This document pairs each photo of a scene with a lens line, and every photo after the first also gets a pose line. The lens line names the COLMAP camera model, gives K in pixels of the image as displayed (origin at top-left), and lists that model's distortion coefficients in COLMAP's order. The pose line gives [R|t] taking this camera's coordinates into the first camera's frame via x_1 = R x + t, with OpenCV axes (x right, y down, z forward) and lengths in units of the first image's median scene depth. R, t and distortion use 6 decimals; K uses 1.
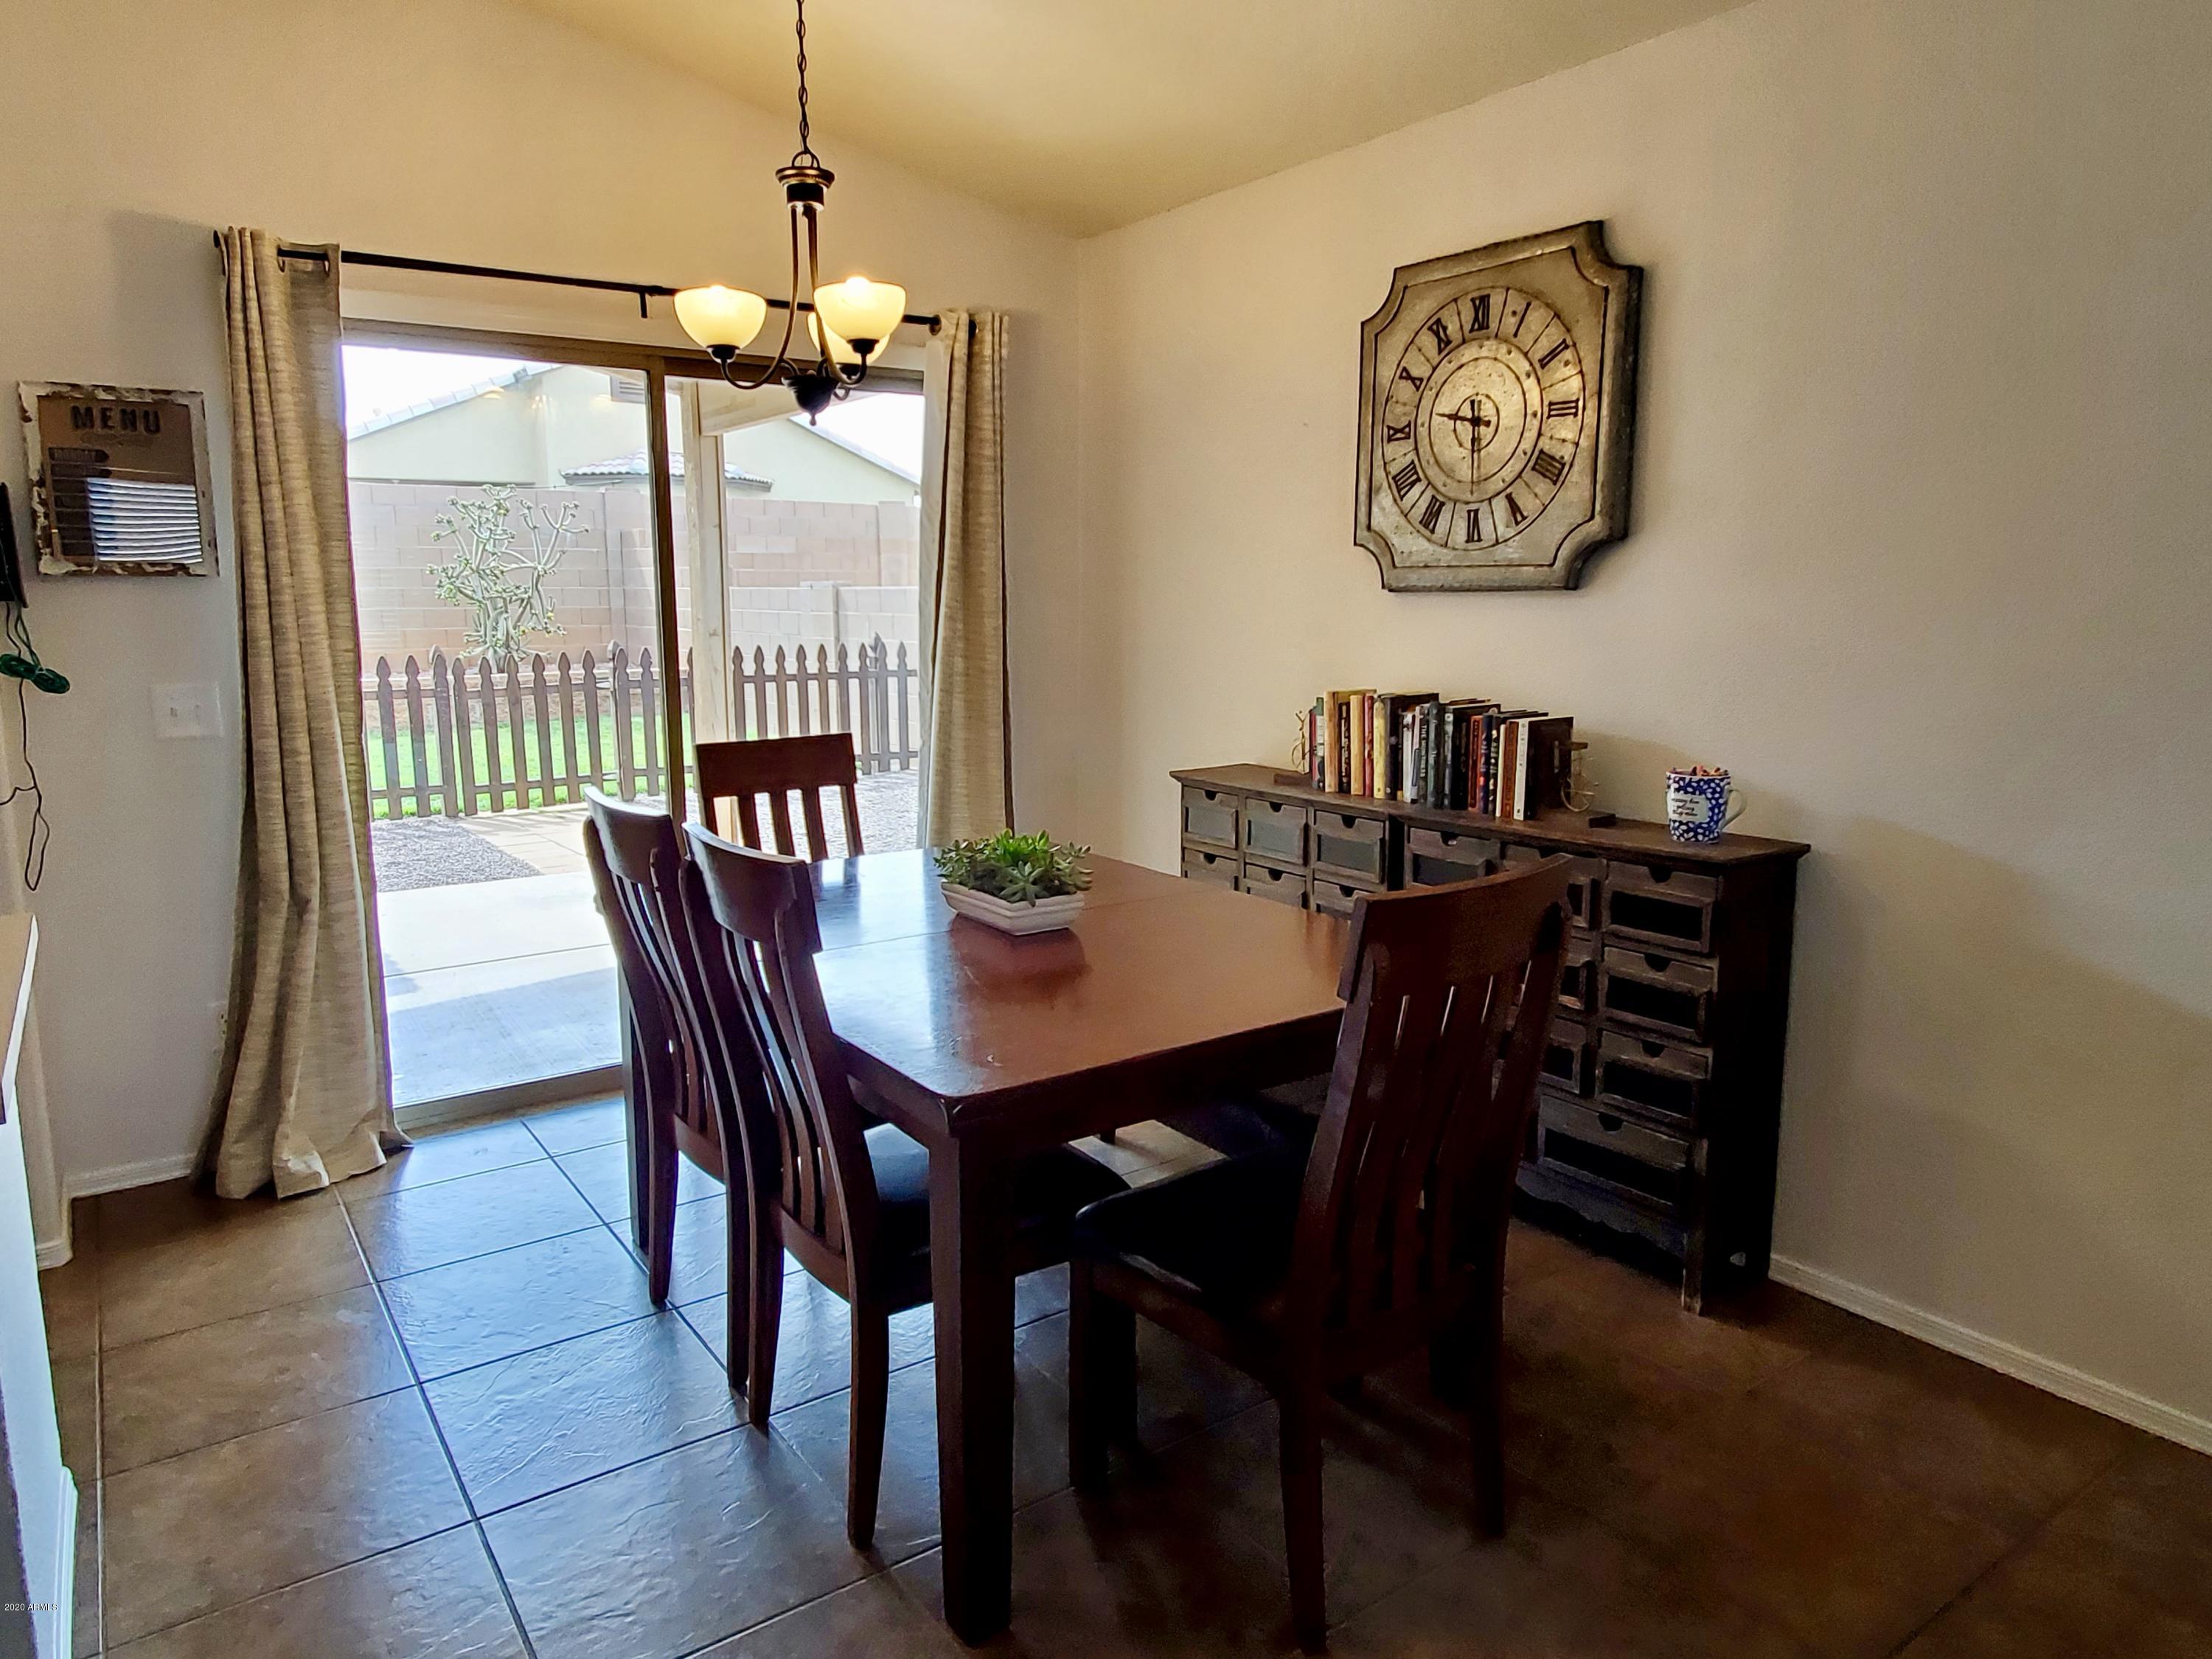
lens RADIAL K [[1396.8, 0, 1113.1], [0, 1396.8, 841.7], [0, 0, 1]] dist [0.006202, 0.001250]
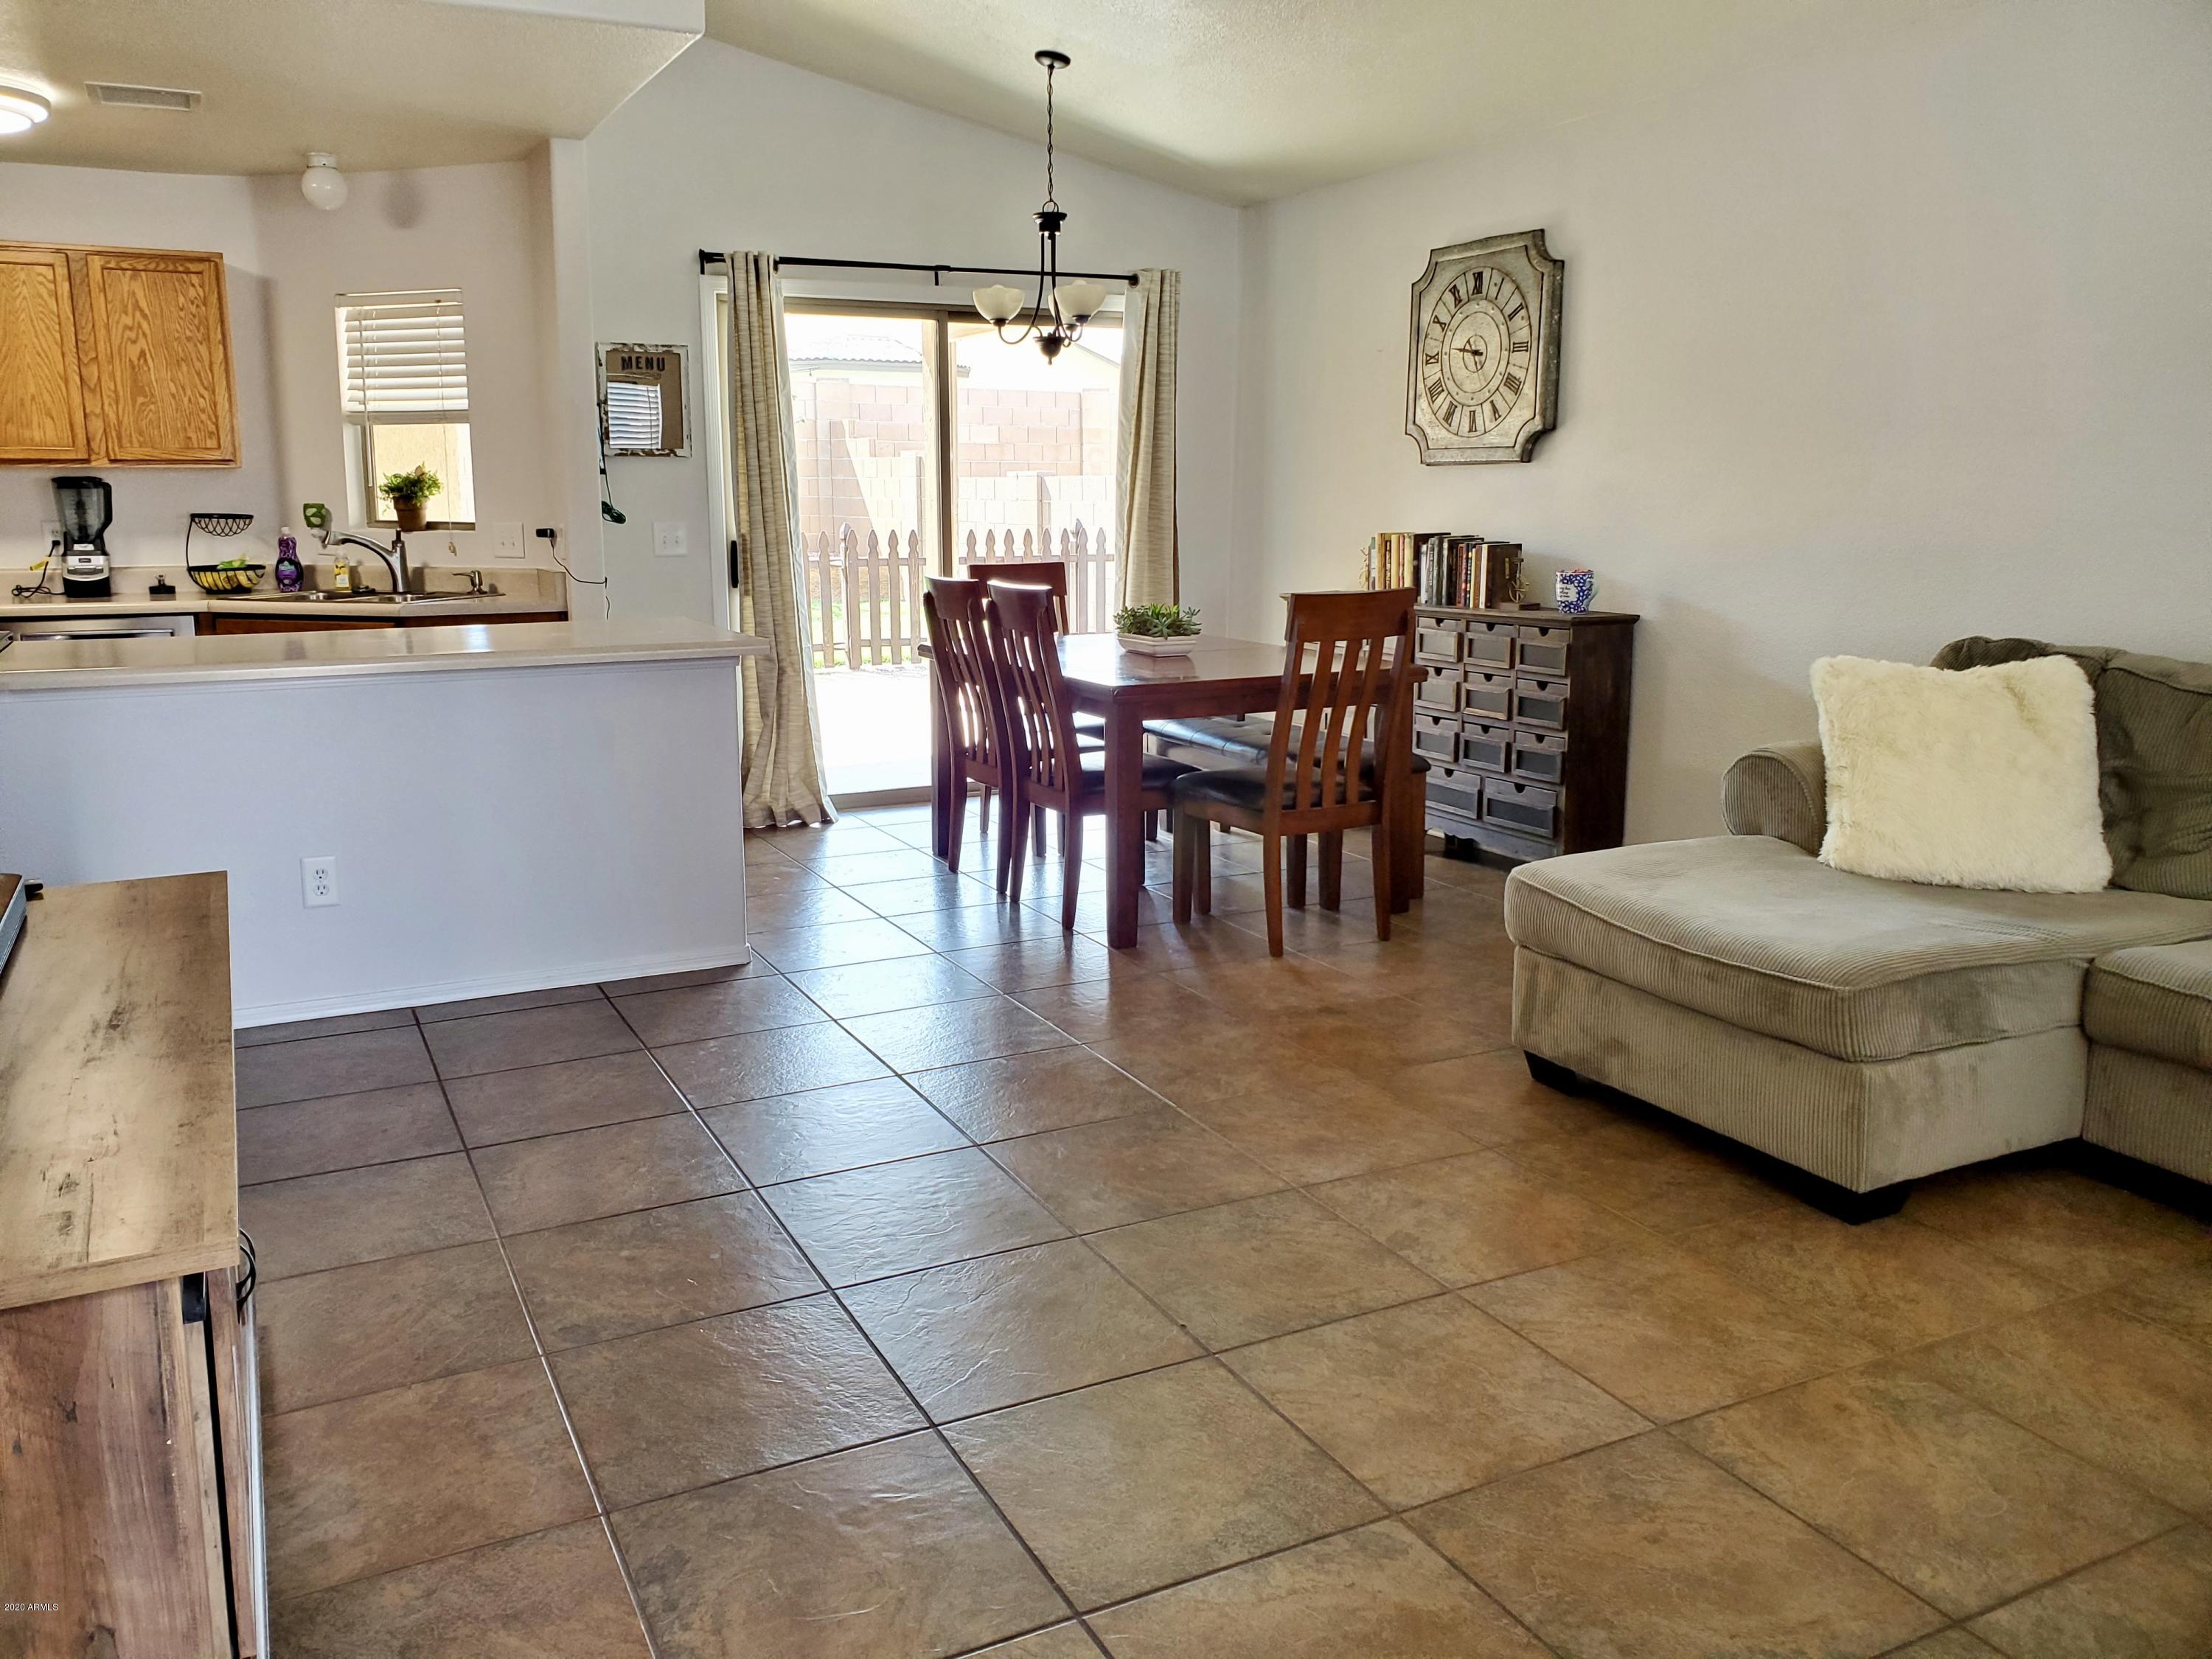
lens RADIAL K [[1699.5, 0, 1083.8], [0, 1699.5, 817.3], [0, 0, 1]] dist [0.011435, -0.008669]
pose [[0.987287, 0.028890, -0.156302, 0.147246], [-0.026898, 0.999528, 0.014843, 0.196667], [0.156657, -0.010450, 0.987598, -0.938718]]
